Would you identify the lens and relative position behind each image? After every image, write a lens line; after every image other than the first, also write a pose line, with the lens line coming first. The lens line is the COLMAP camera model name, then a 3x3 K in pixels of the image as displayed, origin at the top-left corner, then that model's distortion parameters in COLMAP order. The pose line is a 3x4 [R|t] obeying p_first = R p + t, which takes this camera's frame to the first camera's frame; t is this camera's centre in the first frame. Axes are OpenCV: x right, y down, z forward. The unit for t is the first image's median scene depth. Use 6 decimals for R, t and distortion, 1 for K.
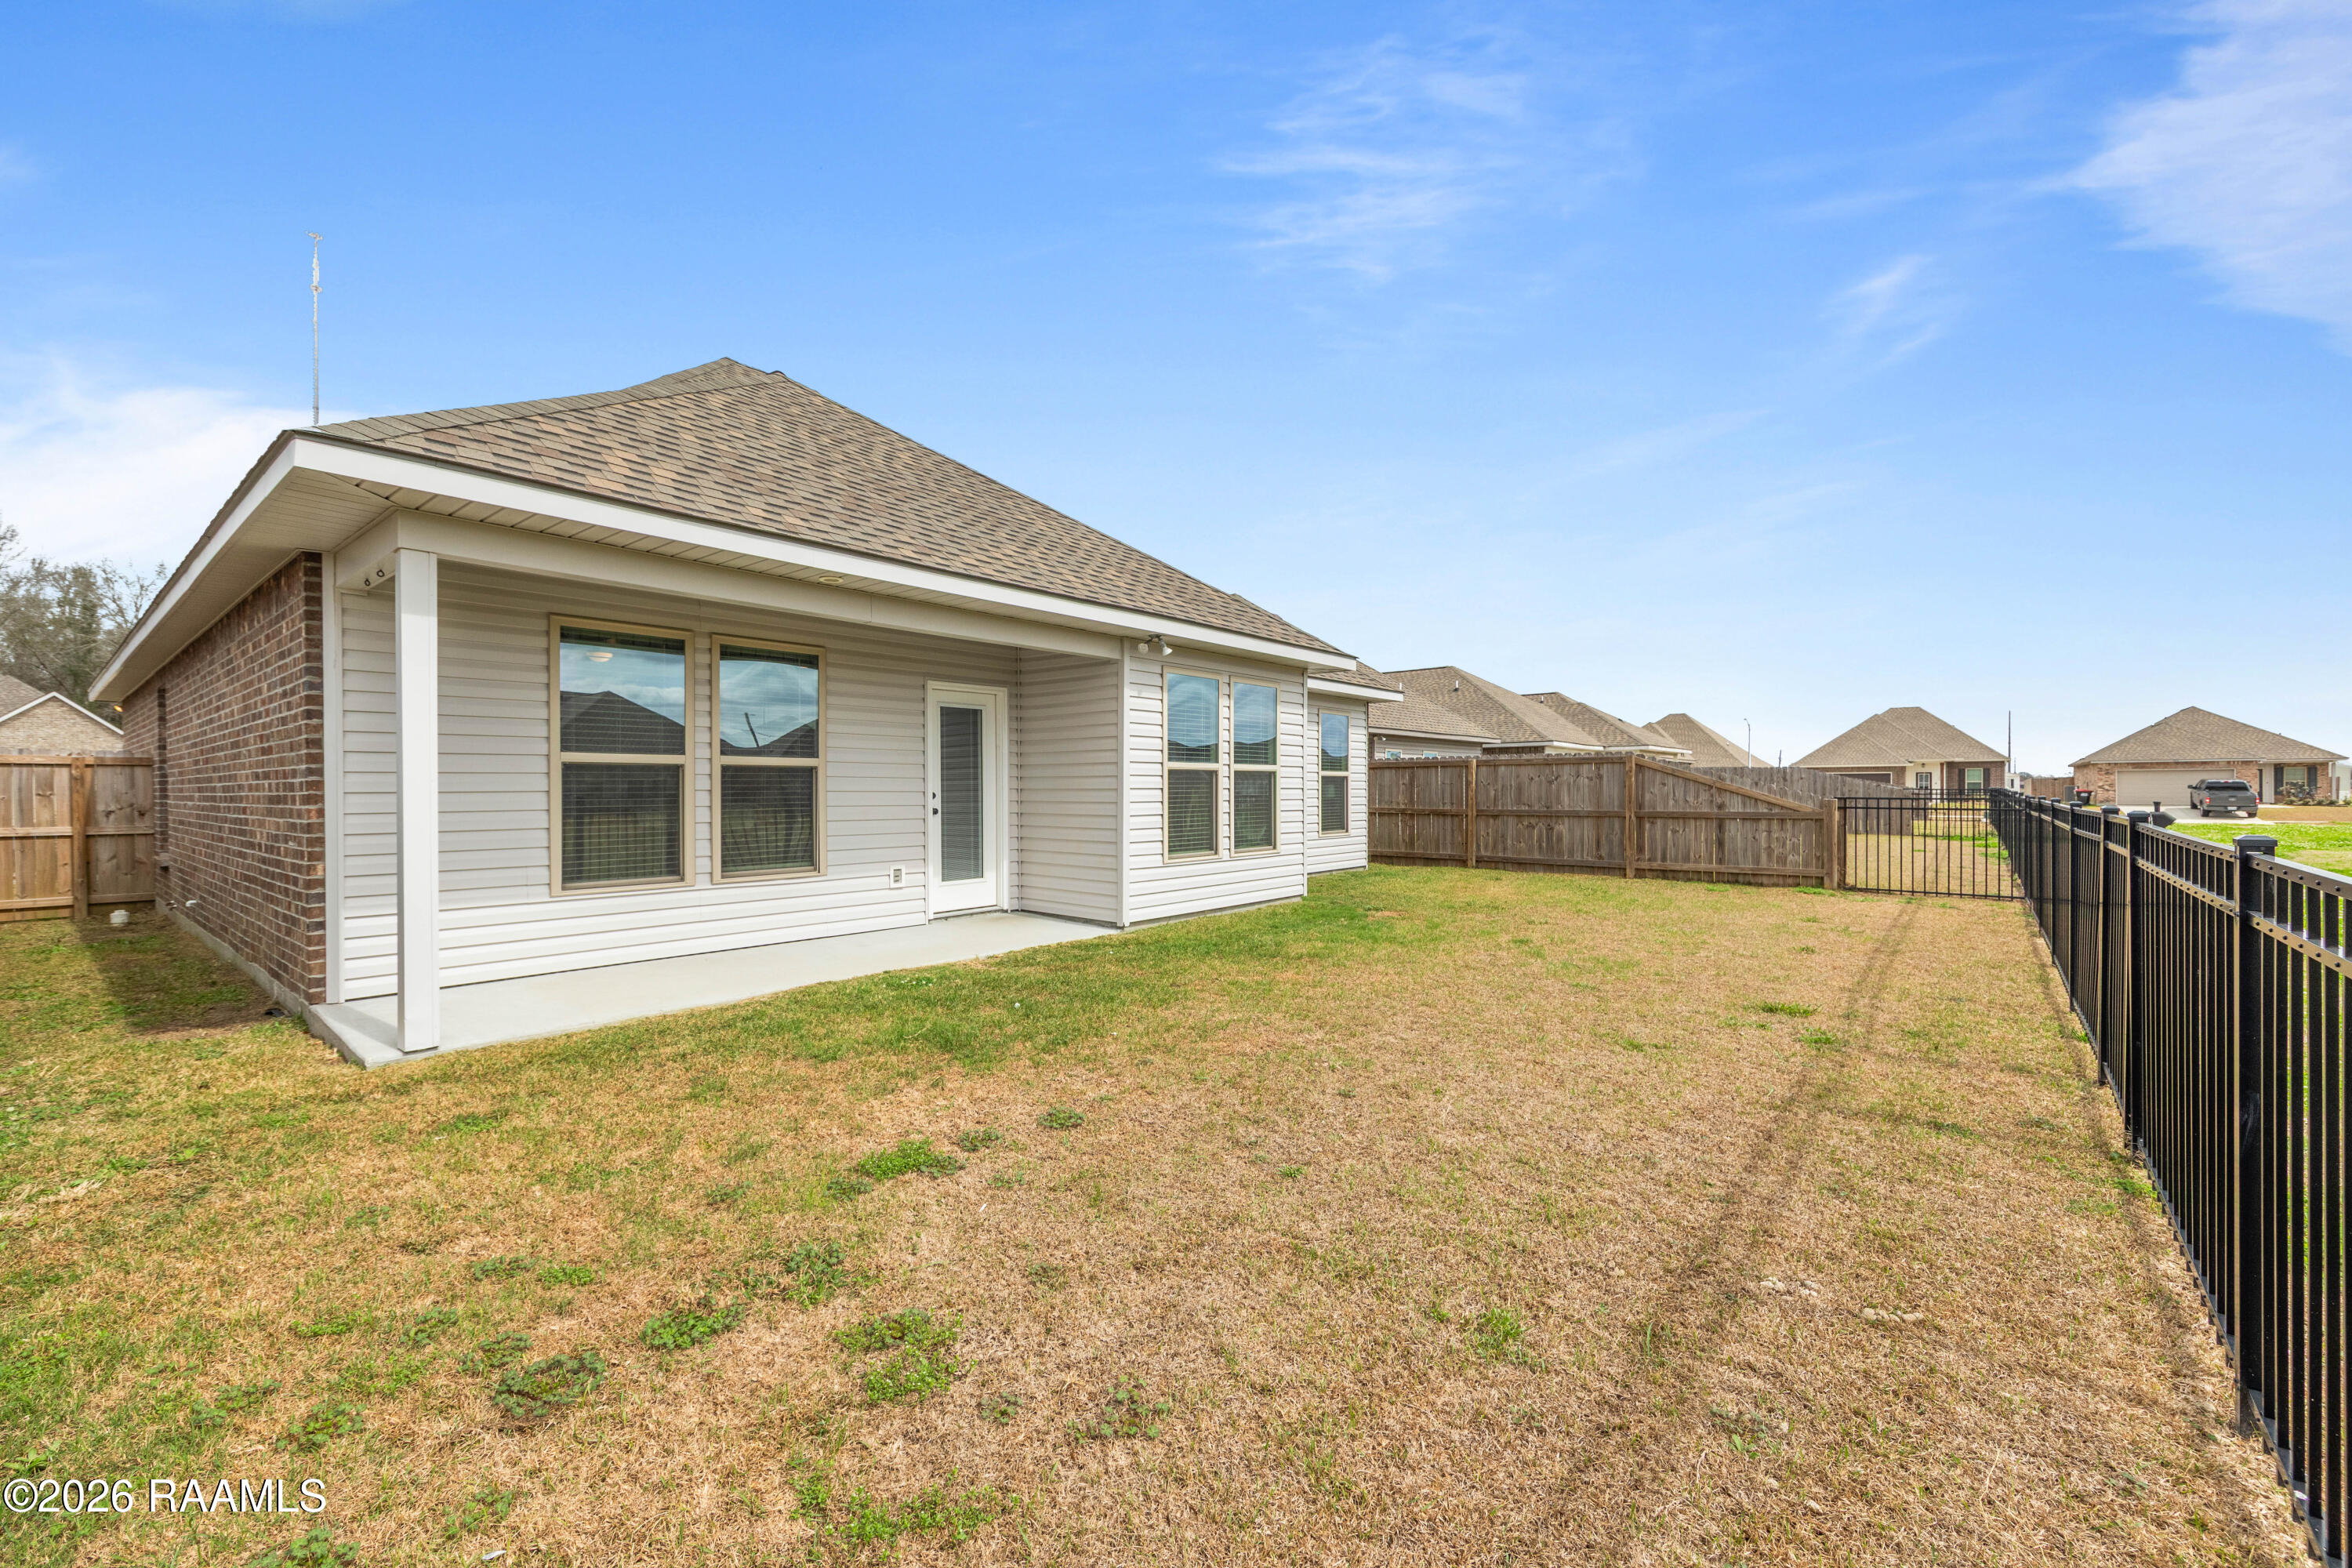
lens RADIAL K [[964.7, 0, 1192.2], [0, 964.7, 772.3], [0, 0, 1]] dist [0.001084, -0.001010]
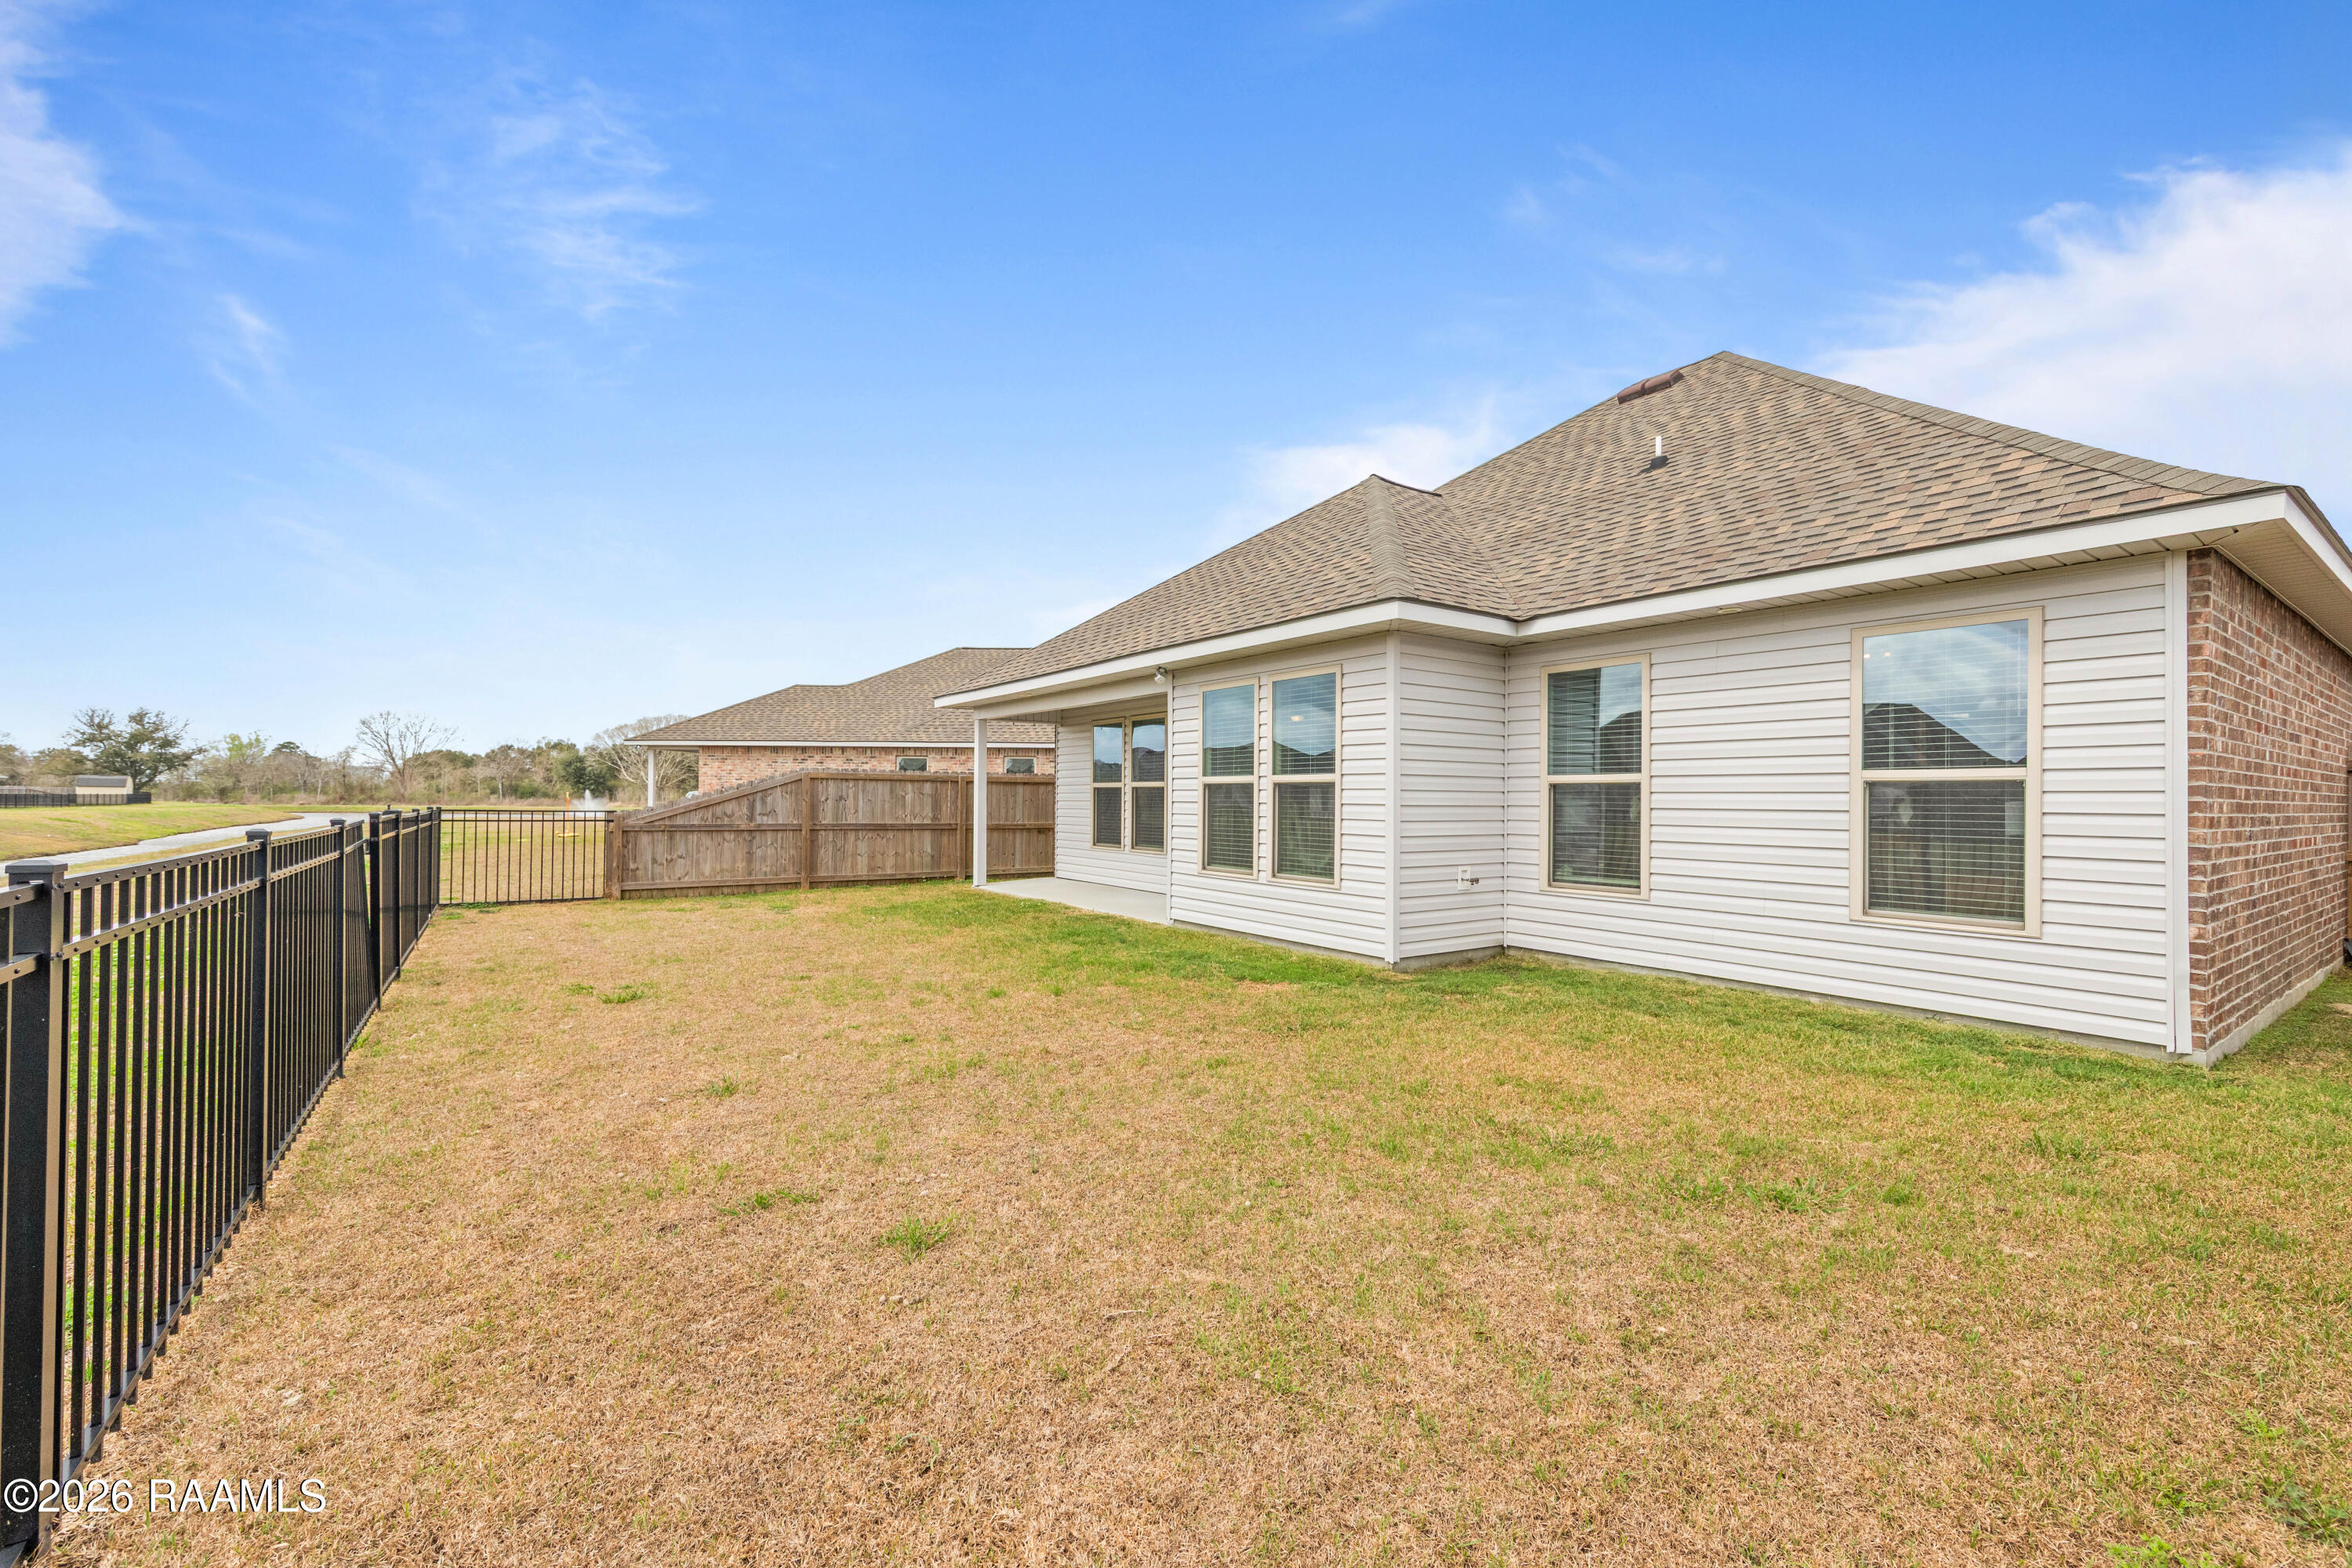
lens RADIAL K [[964.7, 0, 1189.1], [0, 964.7, 801.7], [0, 0, 1]] dist [0.001084, -0.001010]
pose [[-0.264980, 0.000359, -0.964254, 0.989184], [0.004308, 0.999990, -0.000811, 0.017828], [0.964244, -0.004369, -0.264979, 1.271373]]
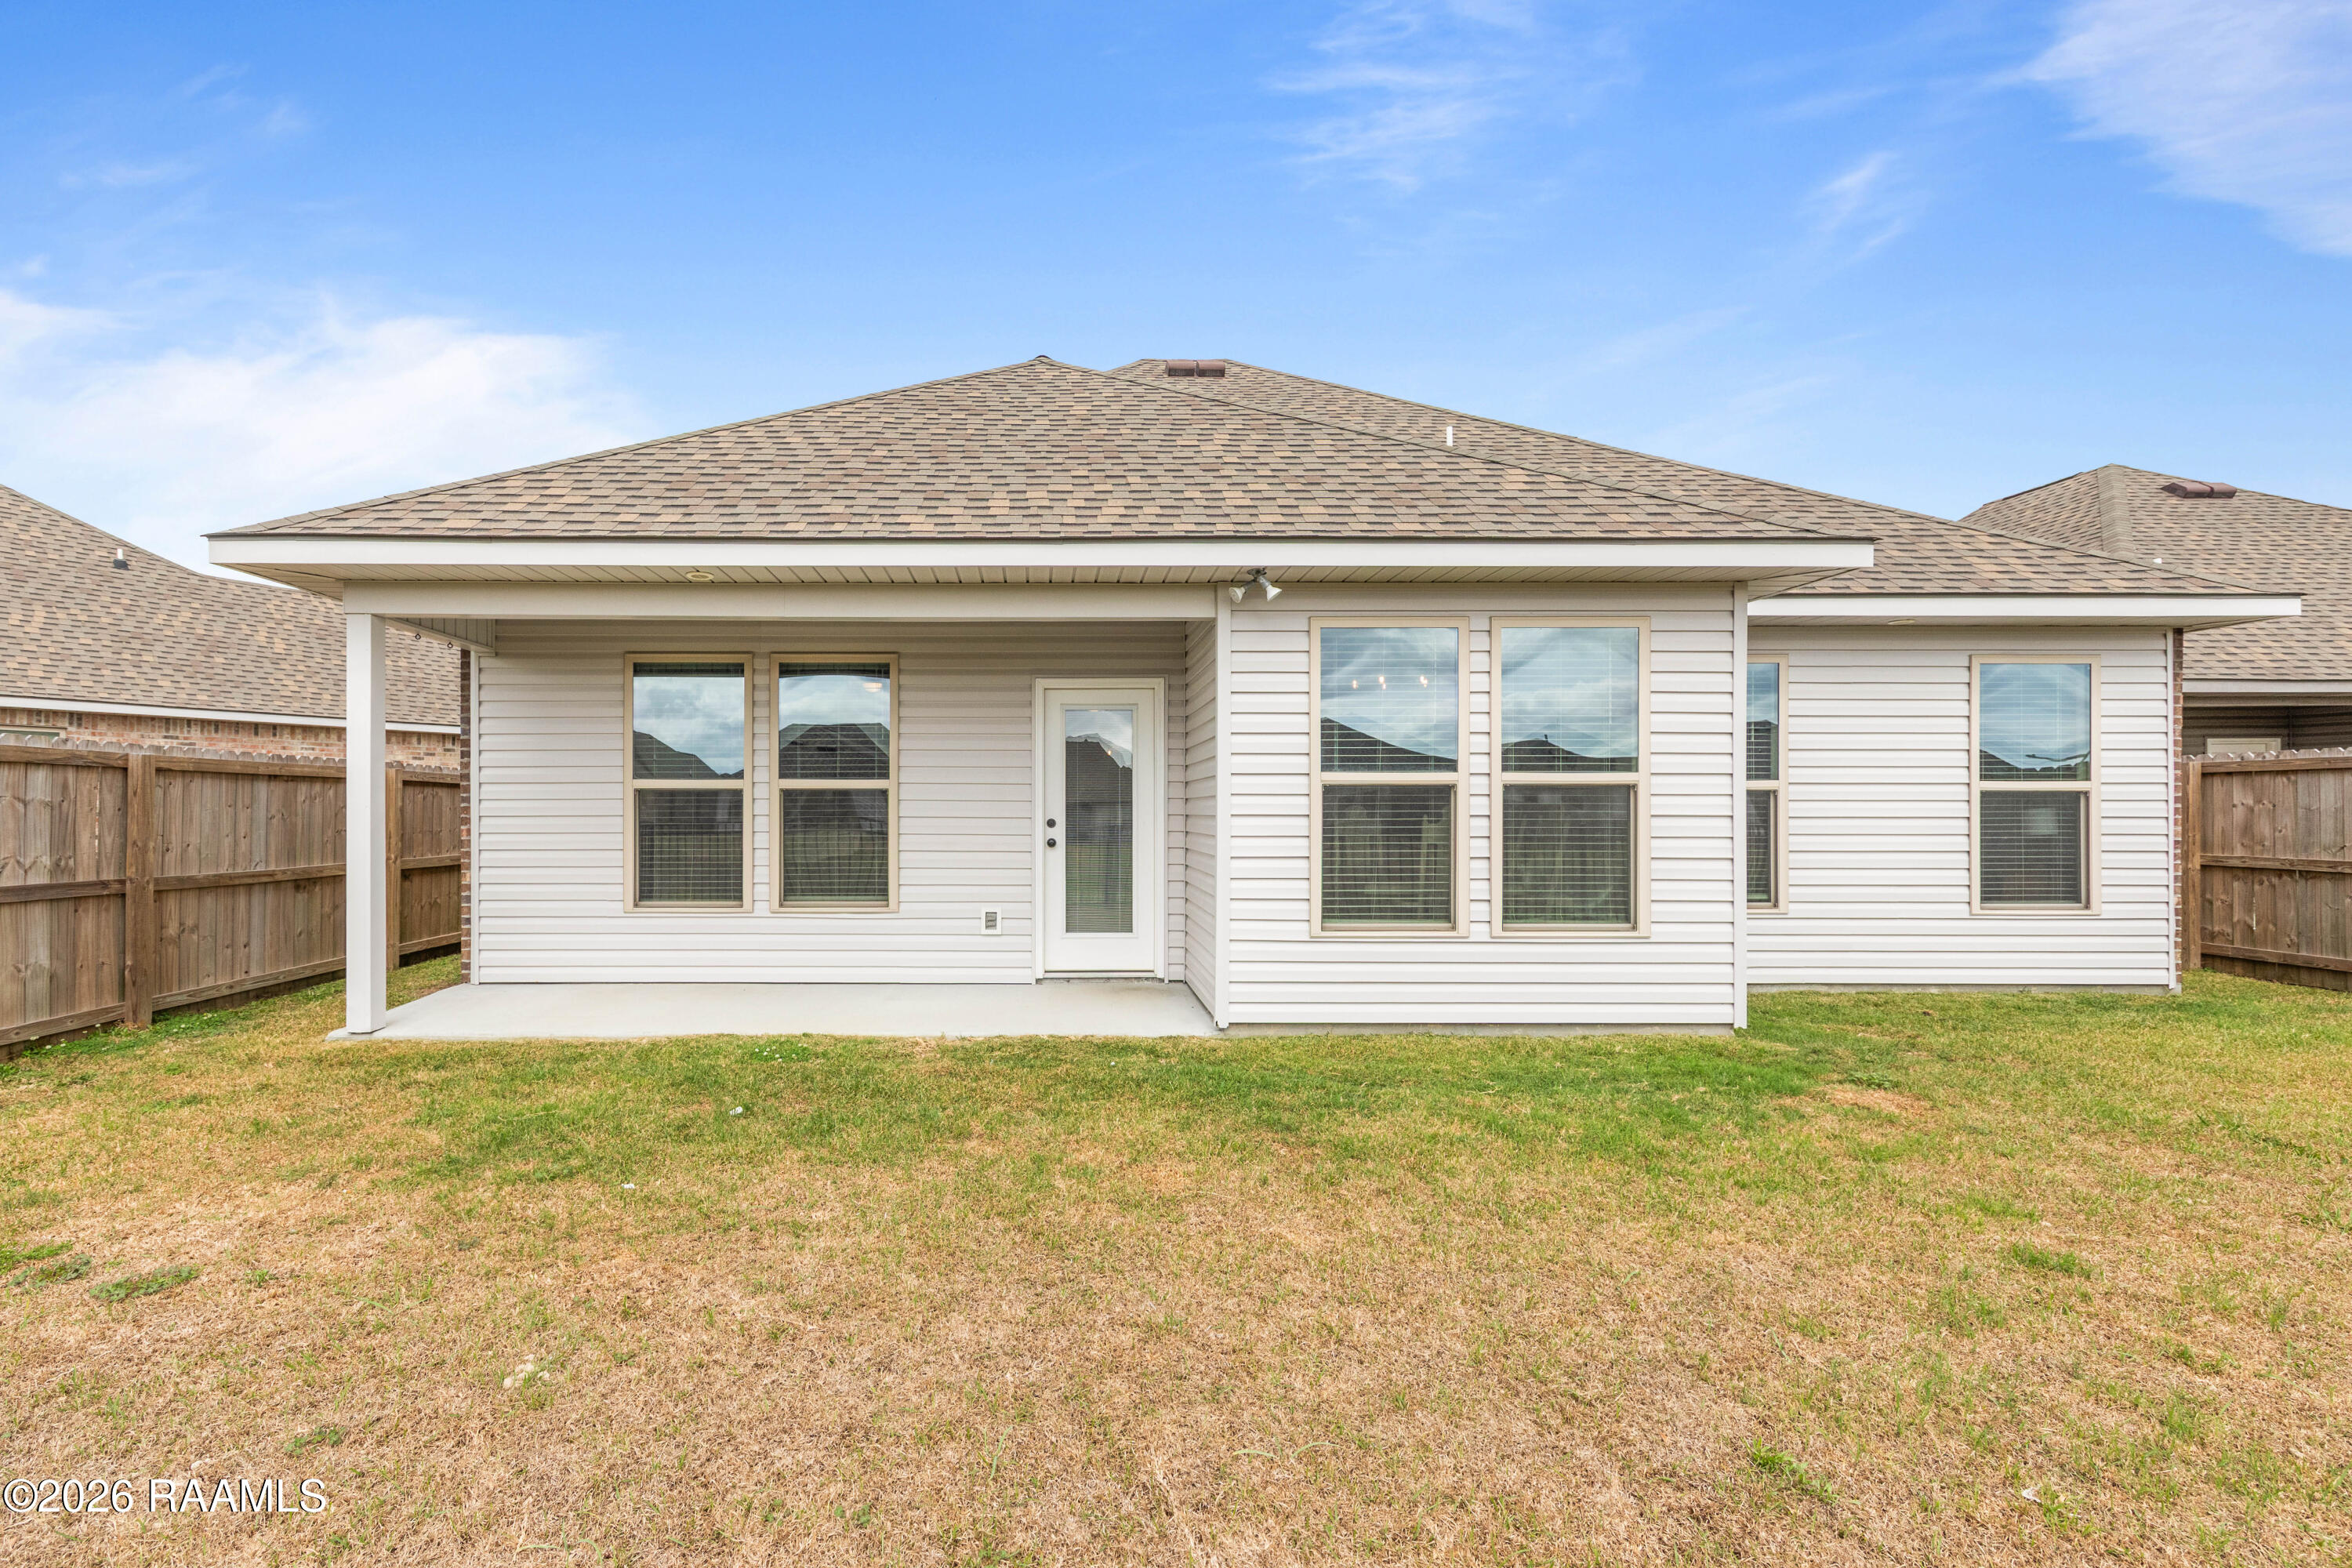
lens RADIAL K [[1019.8, 0, 1176.6], [0, 1019.8, 795.5], [0, 0, 1]] dist [0.003566, 0.000046]
pose [[0.624301, -0.012407, -0.781085, 0.428835], [0.010334, 0.999918, -0.007623, 0.008653], [0.781116, -0.003312, 0.624378, 0.527043]]
